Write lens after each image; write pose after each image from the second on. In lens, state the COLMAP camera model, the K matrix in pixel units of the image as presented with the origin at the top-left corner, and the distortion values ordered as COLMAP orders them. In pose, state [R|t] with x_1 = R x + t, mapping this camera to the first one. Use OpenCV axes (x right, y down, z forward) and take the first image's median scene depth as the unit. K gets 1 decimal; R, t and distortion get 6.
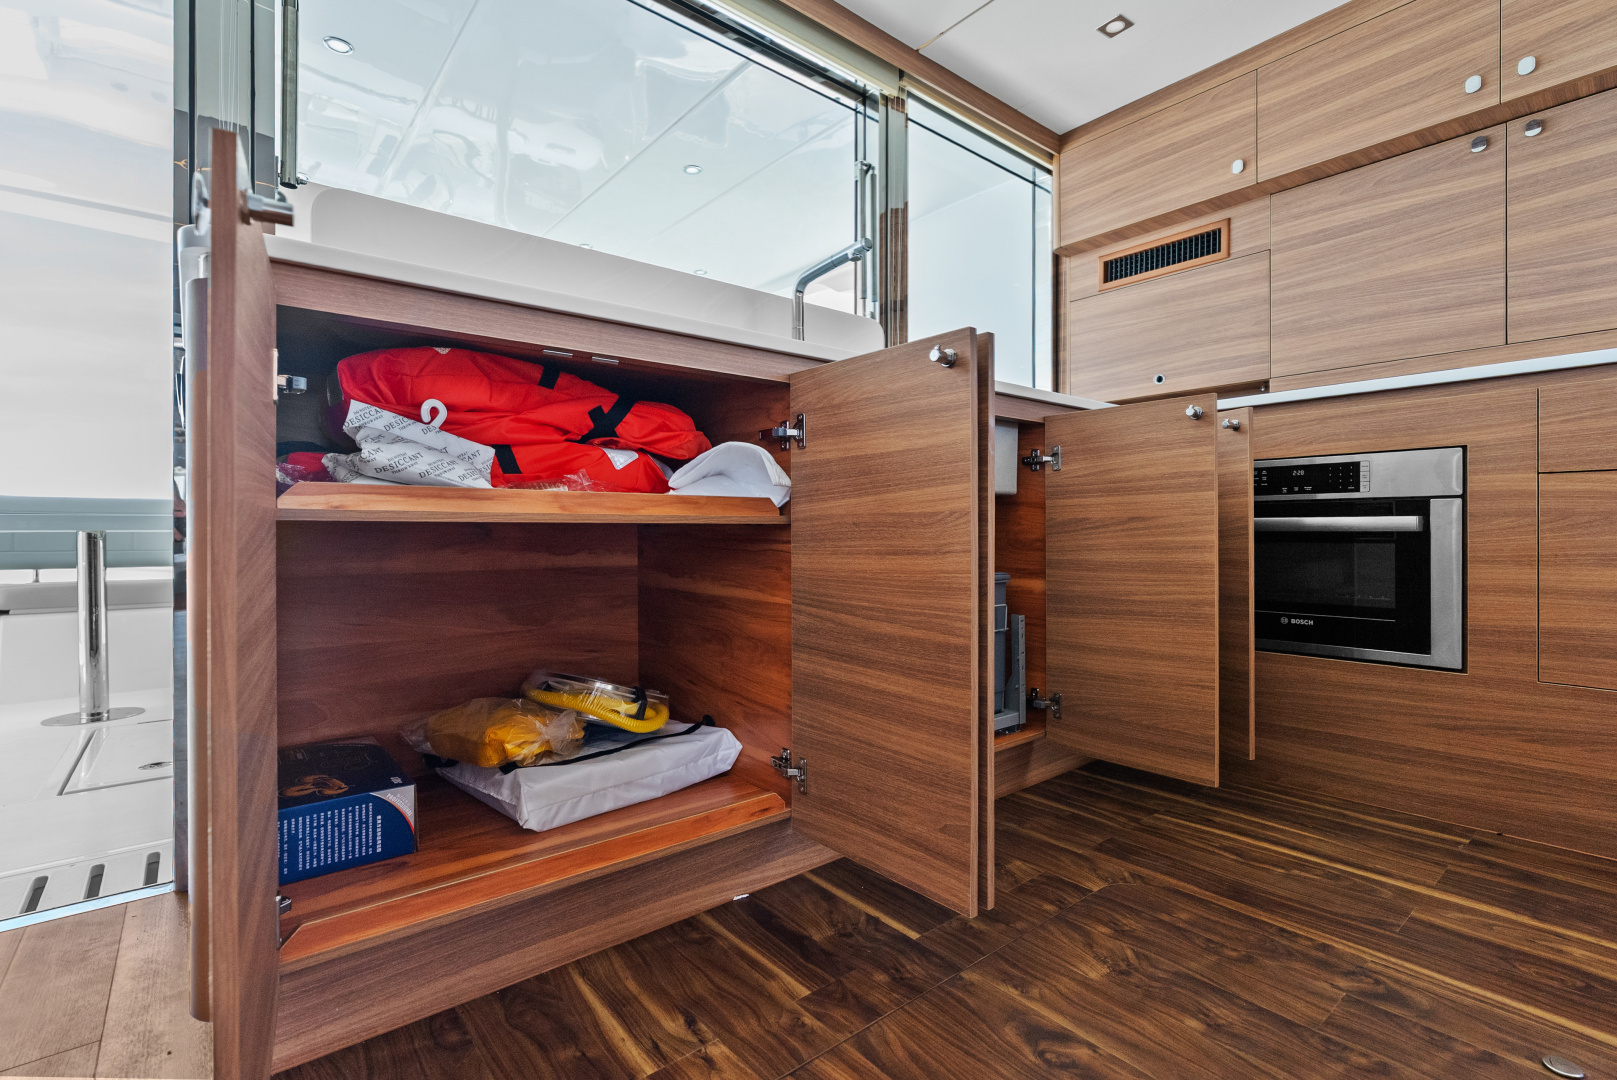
lens RADIAL K [[725.7, 0, 808.5], [0, 725.7, 540.0], [0, 0, 1]] dist [-0.000412, 0.000016]
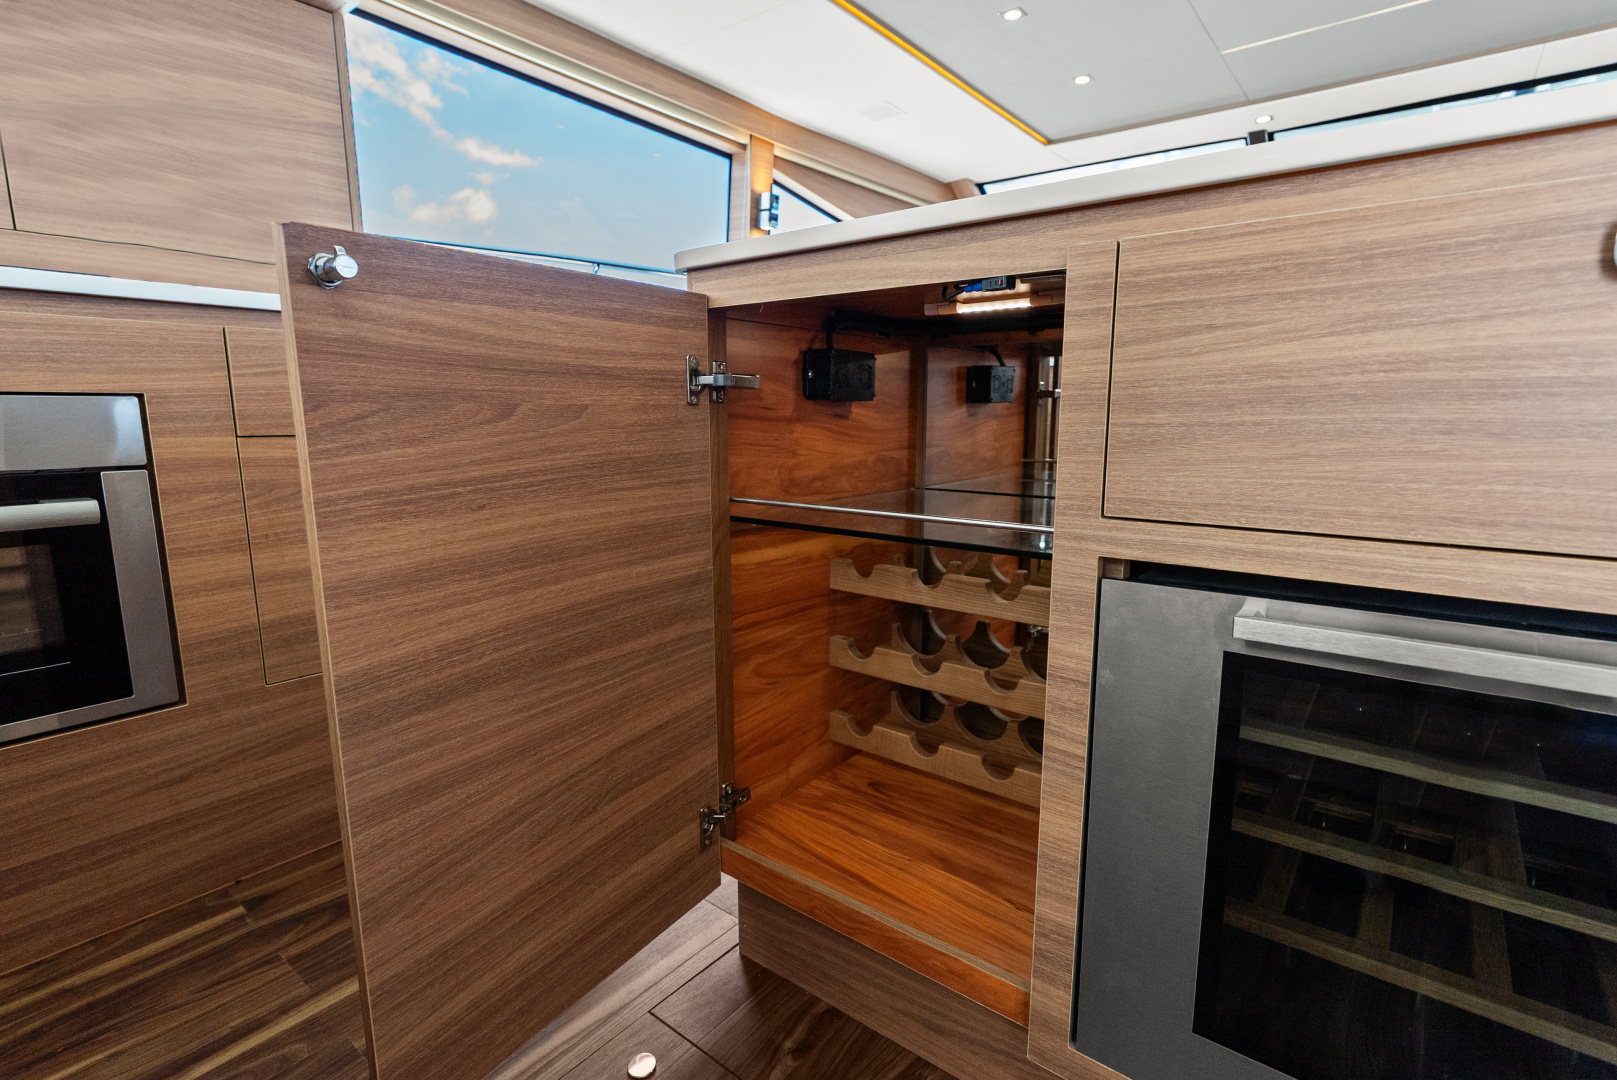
lens RADIAL K [[780.4, 0, 808.5], [0, 780.4, 540.0], [0, 0, 1]] dist [0.002234, 0.000641]
pose [[-0.208233, -0.154432, 0.965810, 0.025430], [0.021861, 0.986475, 0.162450, -0.107805], [-0.977835, 0.054941, -0.202041, 0.573792]]
